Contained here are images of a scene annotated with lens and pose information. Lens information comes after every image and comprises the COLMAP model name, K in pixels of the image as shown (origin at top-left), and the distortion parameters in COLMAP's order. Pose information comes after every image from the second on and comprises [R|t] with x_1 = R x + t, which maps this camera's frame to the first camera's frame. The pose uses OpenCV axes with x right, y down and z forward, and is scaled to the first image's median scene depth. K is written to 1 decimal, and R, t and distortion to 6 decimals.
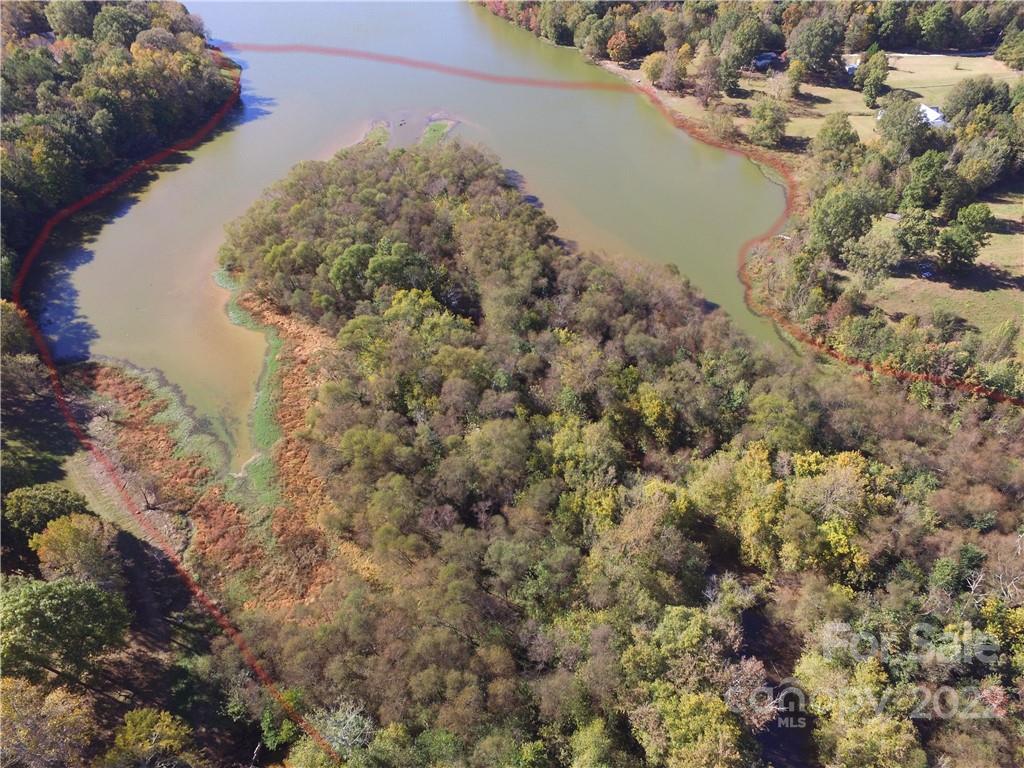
lens RADIAL K [[681.6, 0, 520.0], [0, 681.6, 392.8], [0, 0, 1]] dist [-0.119673, 0.081097]
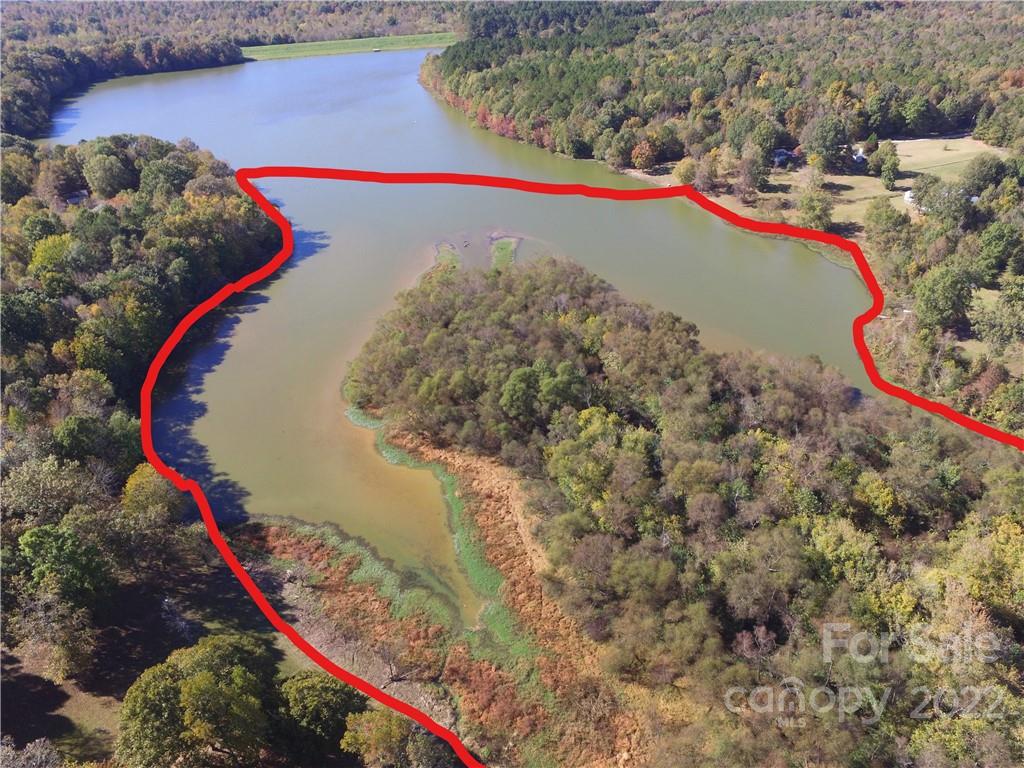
lens RADIAL K [[681.6, 0, 521.6], [0, 681.6, 391.6], [0, 0, 1]] dist [-0.119673, 0.081097]
pose [[0.990737, -0.111369, 0.077695, -0.298405], [0.121679, 0.982086, -0.143879, -0.041916], [-0.060280, 0.152000, 0.986541, 0.027777]]
